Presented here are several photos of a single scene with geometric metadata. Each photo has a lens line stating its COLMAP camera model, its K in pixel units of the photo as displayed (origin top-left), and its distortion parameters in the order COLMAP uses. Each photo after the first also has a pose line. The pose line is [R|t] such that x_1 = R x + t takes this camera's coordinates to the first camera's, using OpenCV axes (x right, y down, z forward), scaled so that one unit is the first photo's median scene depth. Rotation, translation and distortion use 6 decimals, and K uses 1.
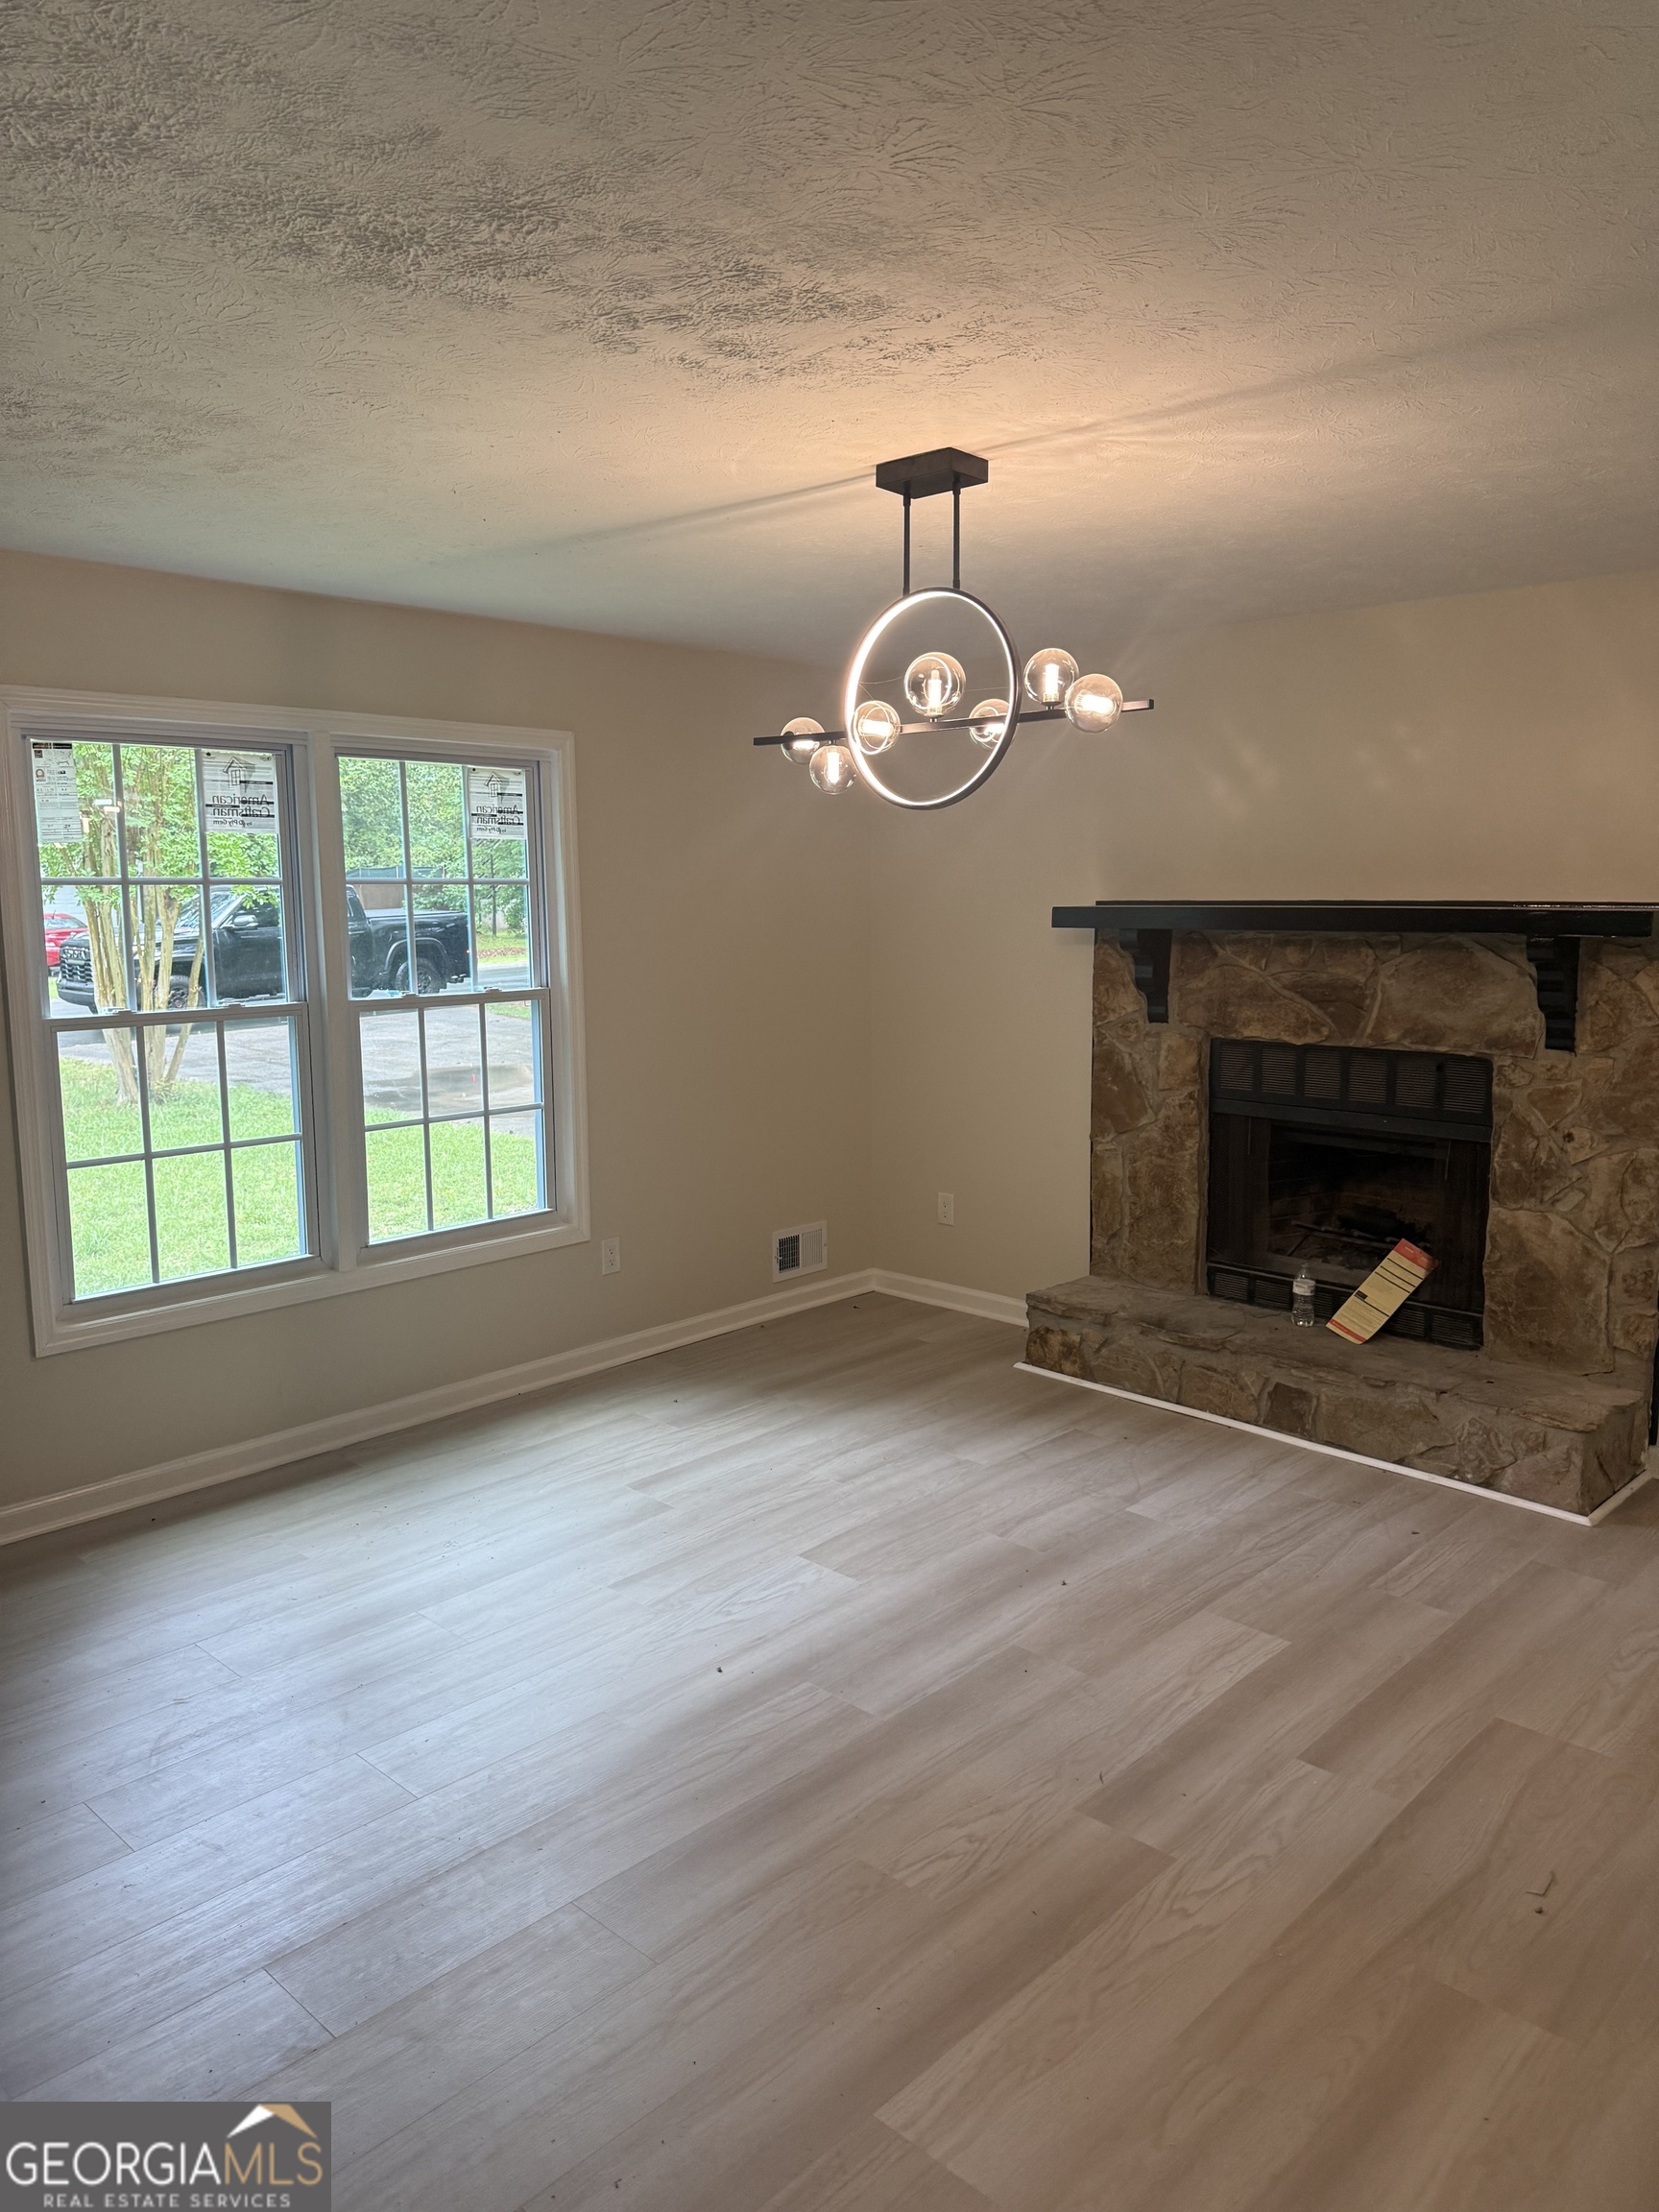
lens RADIAL K [[1616.2, 0, 829.5], [0, 1616.2, 1106.0], [0, 0, 1]] dist [0.170521, -0.368469]
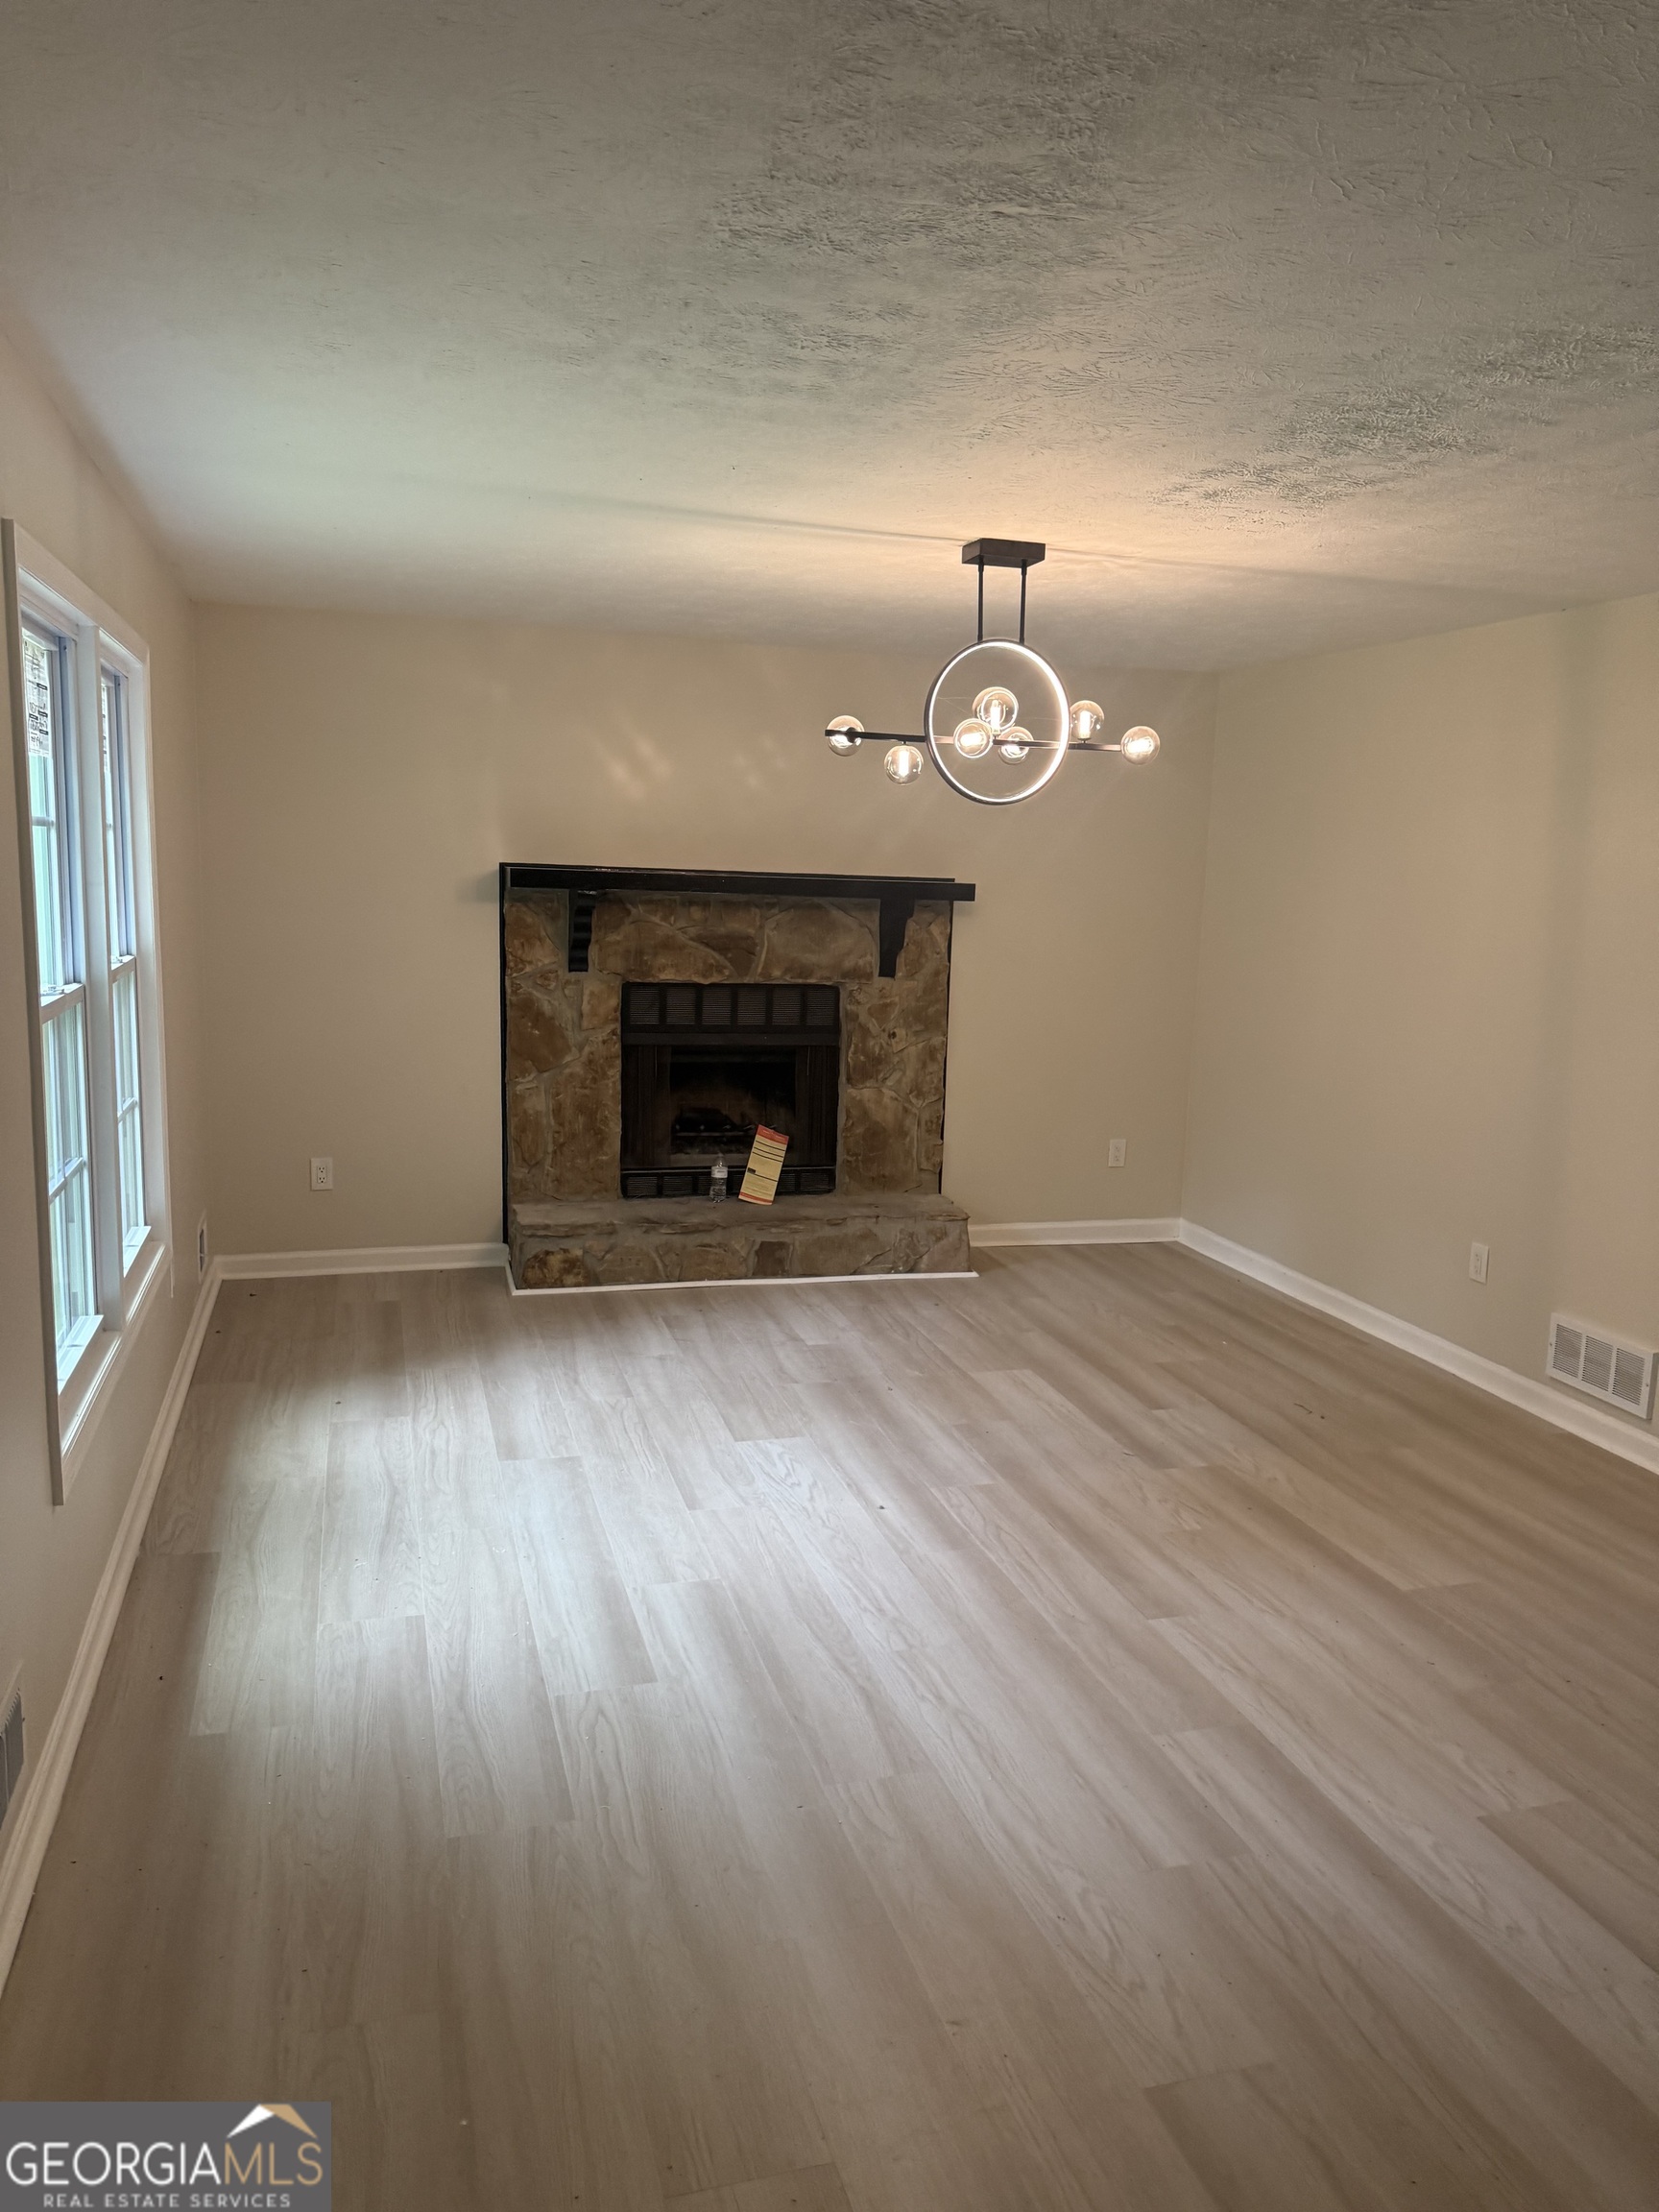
lens RADIAL K [[1616.2, 0, 829.5], [0, 1616.2, 1106.0], [0, 0, 1]] dist [0.170521, -0.368469]
pose [[0.466288, -0.111165, 0.877621, -0.828513], [0.087142, 0.993020, 0.079483, -0.036832], [-0.880331, 0.039416, 0.472720, 0.340284]]
